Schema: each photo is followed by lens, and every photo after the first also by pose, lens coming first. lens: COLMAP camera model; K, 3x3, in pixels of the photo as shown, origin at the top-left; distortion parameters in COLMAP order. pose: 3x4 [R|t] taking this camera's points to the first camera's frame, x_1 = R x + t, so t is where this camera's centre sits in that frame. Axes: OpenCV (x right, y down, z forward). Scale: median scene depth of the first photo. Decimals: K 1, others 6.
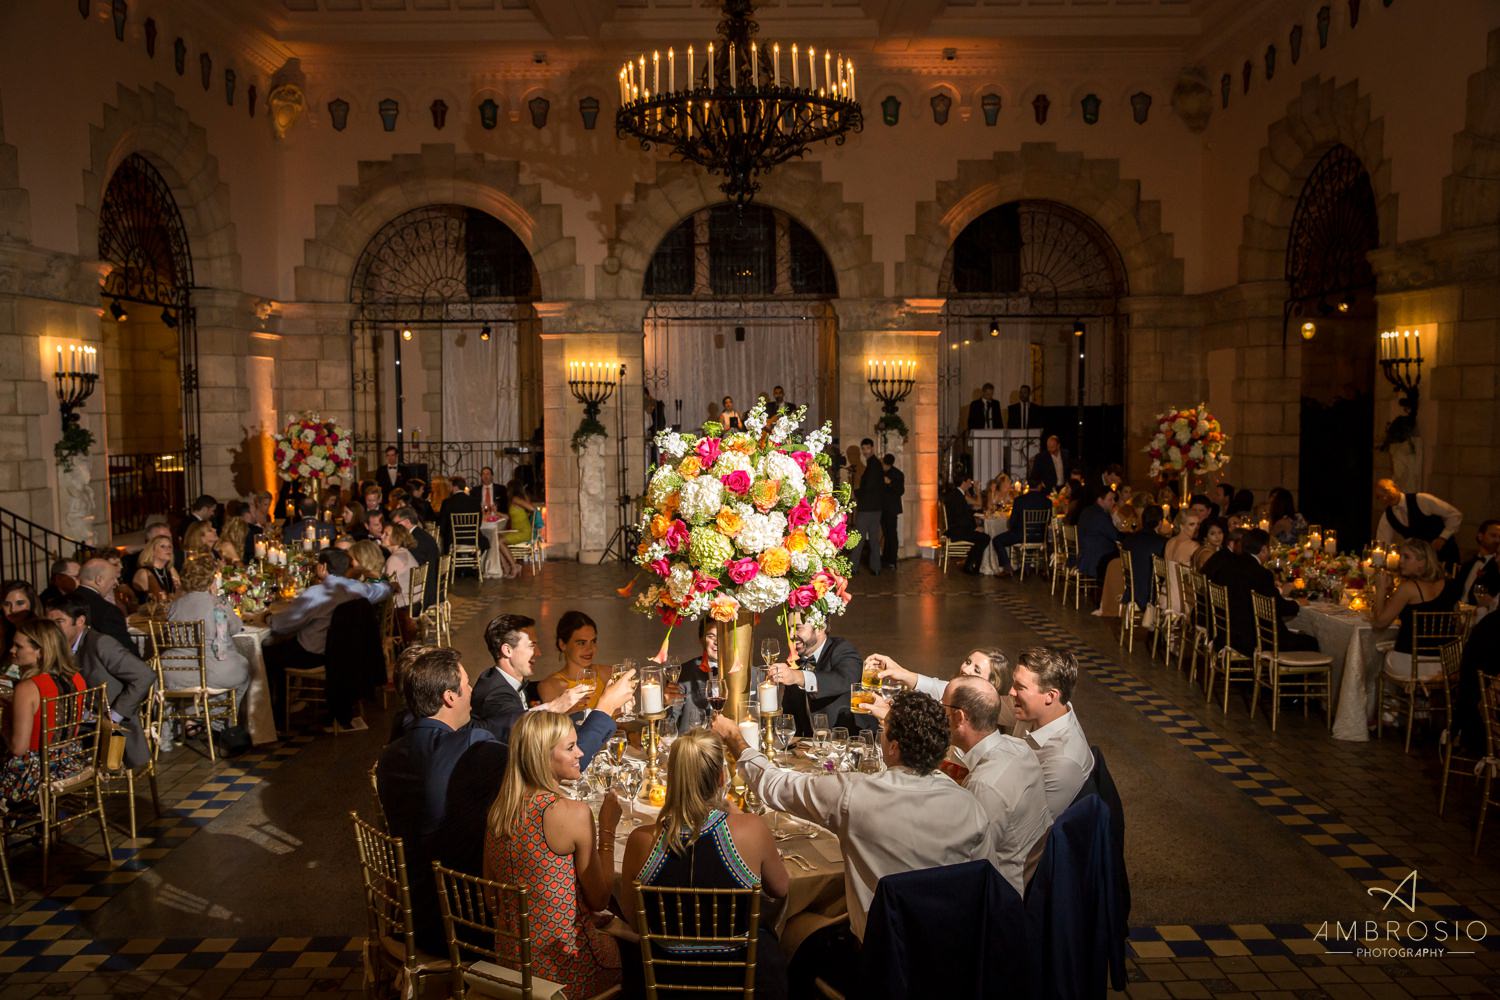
lens RADIAL K [[1033.9, 0, 755.3], [0, 1033.9, 505.9], [0, 0, 1]] dist [-0.105926, 0.087233]
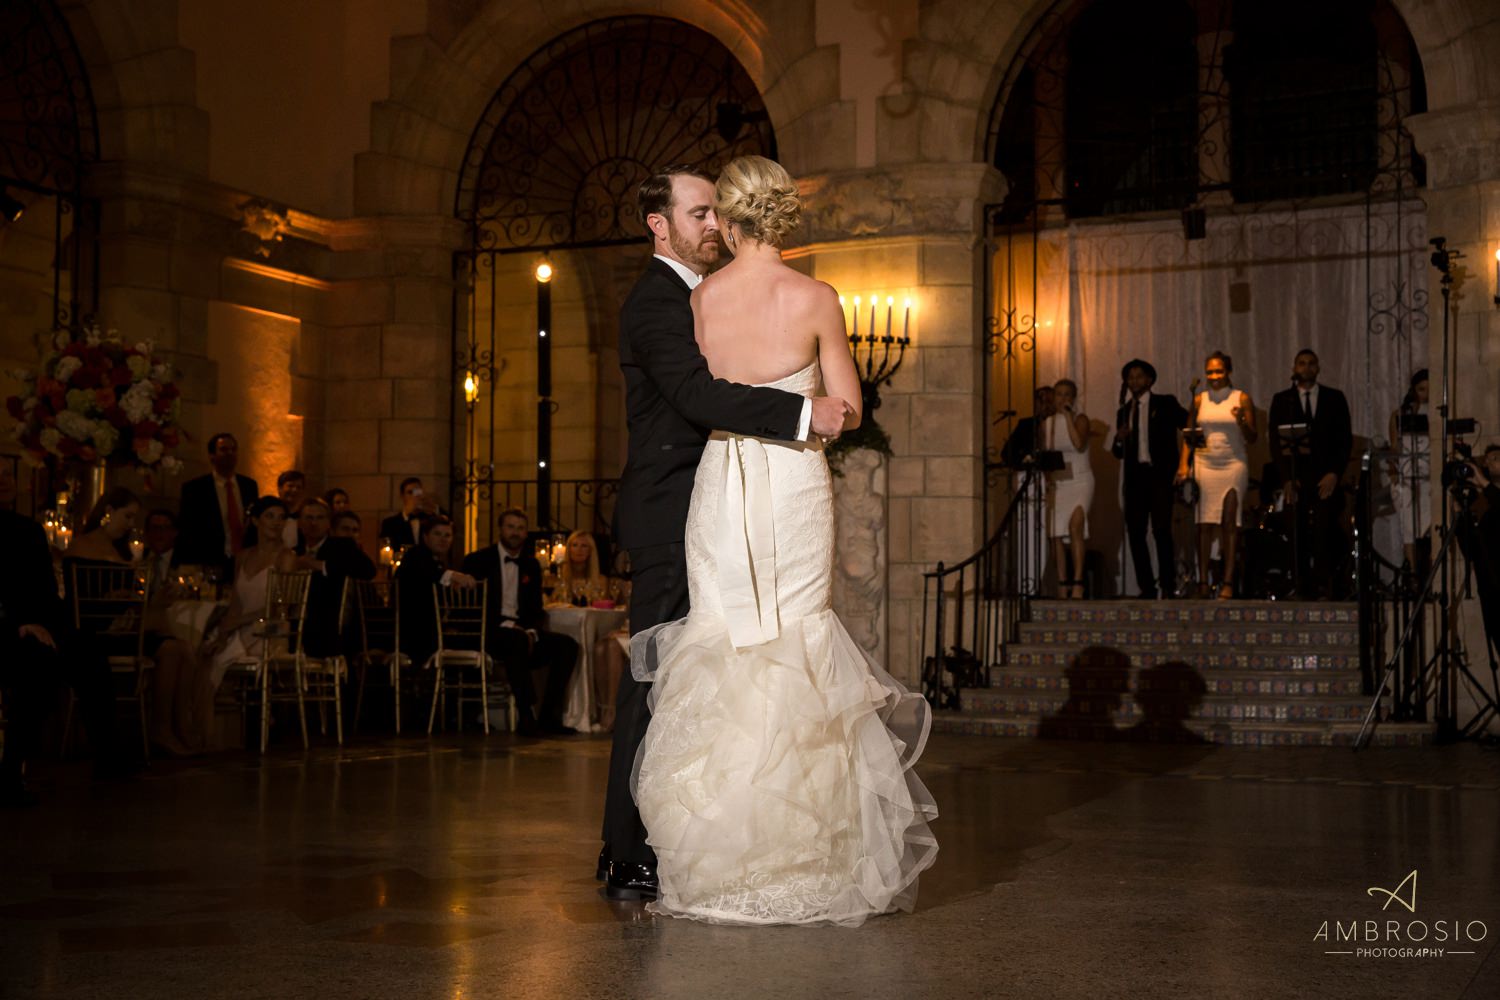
lens RADIAL K [[1794.6, 0, 750.0], [0, 1794.6, 500.0], [0, 0, 1]] dist [-0.002893, 0.011582]
pose [[0.913393, -0.009733, -0.406962, 0.126276], [-0.041506, 0.992277, -0.116889, 0.049932], [0.404956, 0.123657, 0.905936, 0.245494]]
